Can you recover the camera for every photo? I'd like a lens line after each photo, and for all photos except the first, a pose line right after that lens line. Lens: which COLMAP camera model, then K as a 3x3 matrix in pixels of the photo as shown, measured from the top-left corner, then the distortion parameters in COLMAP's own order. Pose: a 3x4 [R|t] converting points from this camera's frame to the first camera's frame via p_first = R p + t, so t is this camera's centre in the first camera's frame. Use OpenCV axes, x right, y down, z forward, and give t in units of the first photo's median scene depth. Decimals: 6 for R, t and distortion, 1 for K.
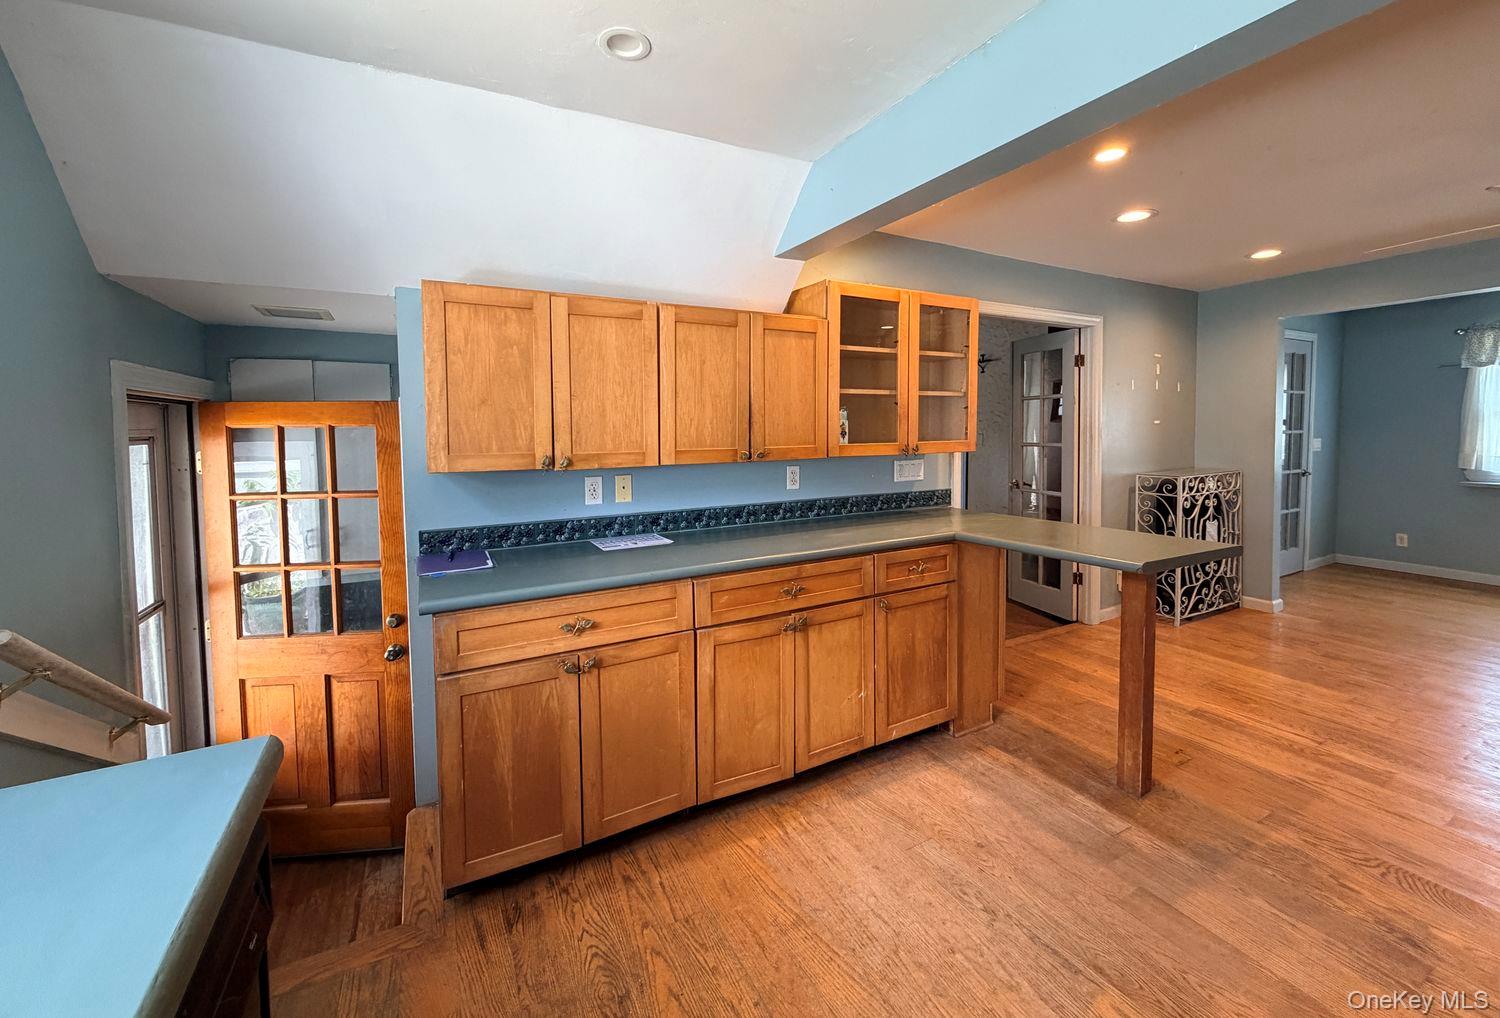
lens RADIAL K [[604.9, 0, 752.2], [0, 604.9, 458.6], [0, 0, 1]] dist [-0.000488, -0.000058]
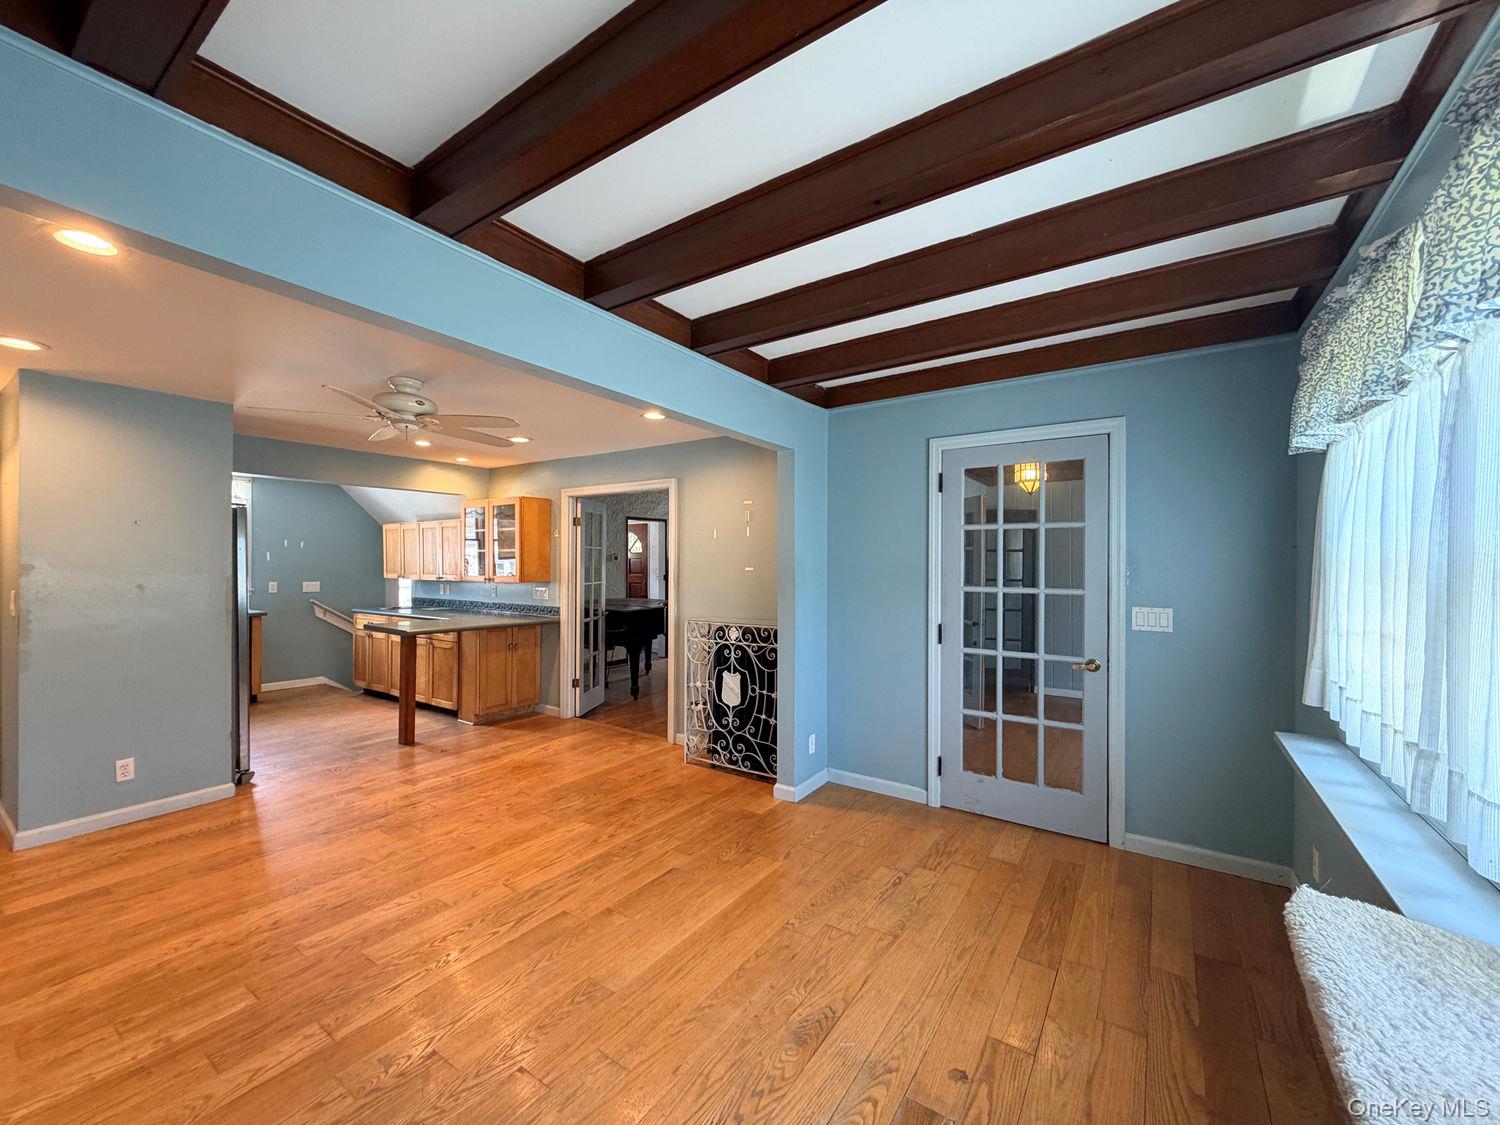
lens RADIAL K [[599.8, 0, 737.8], [0, 599.8, 561.1], [0, 0, 1]] dist [0.001445, 0.000247]
pose [[0.444644, 0.003665, -0.895700, 1.875531], [-0.055990, 0.998150, -0.023711, -0.059441], [0.893956, 0.060693, 0.444027, 0.665258]]
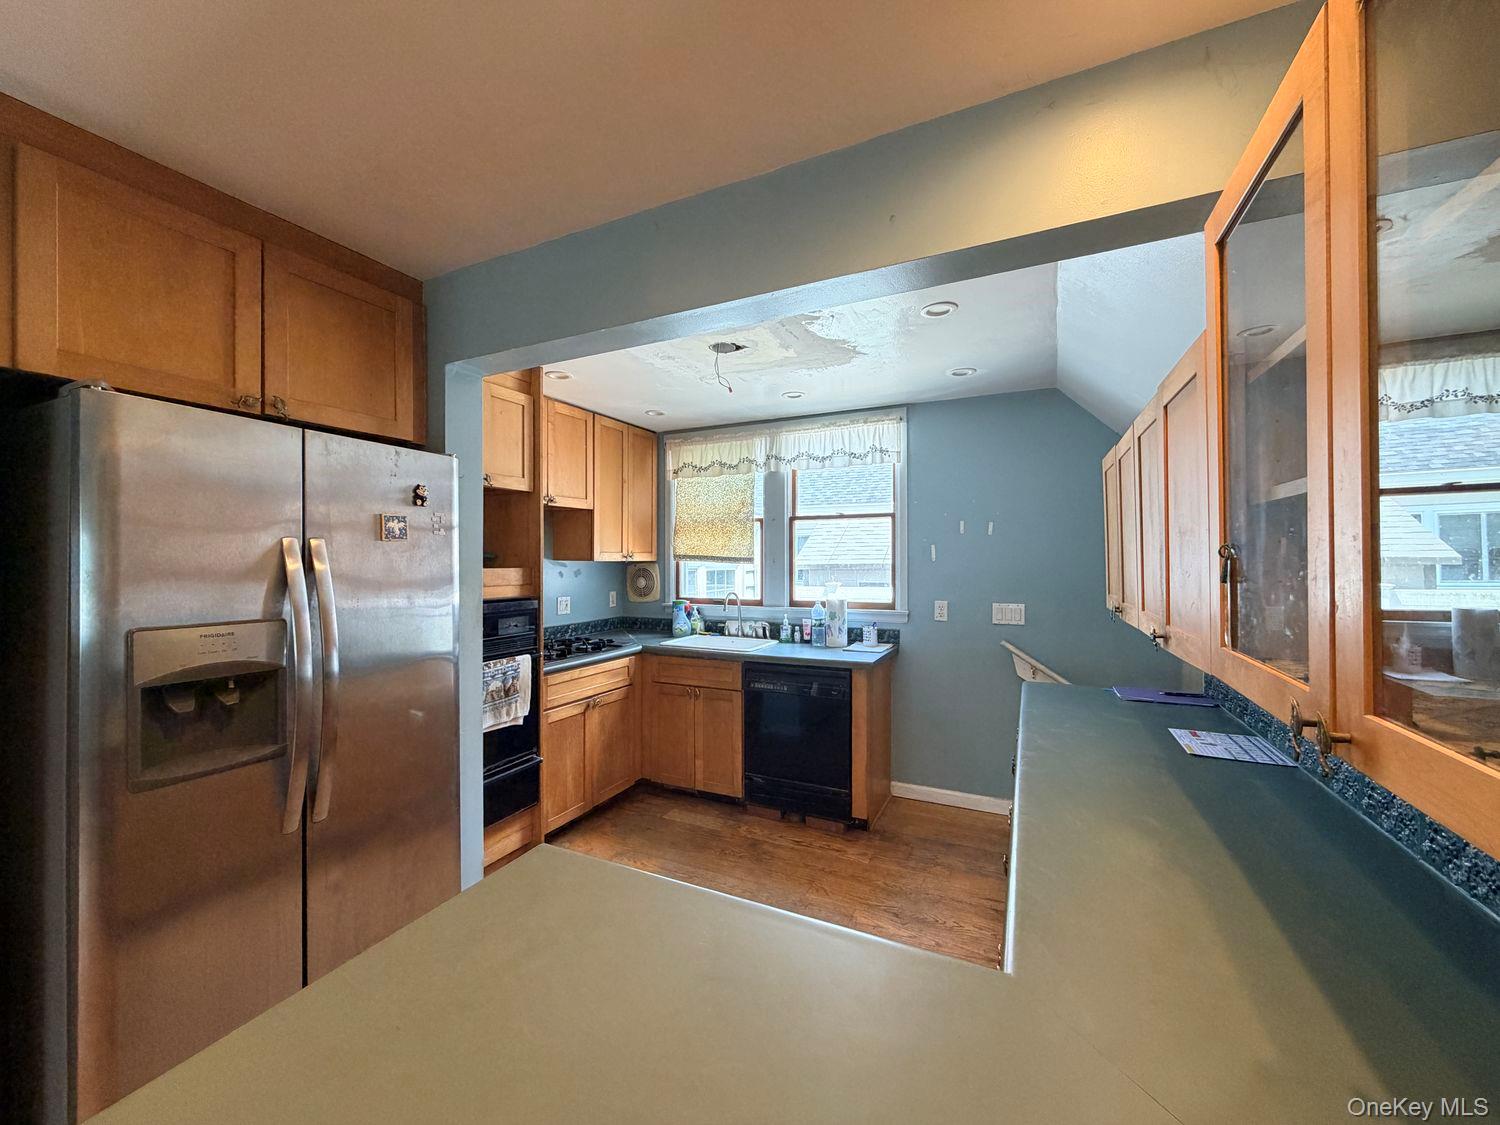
lens RADIAL K [[599.8, 0, 751.0], [0, 599.8, 562.8], [0, 0, 1]] dist [0.001445, 0.000247]
pose [[-0.807094, 0.009619, -0.590345, 0.420840], [-0.026299, 0.998289, 0.052222, -0.064192], [0.589837, 0.057673, -0.805460, 0.818208]]
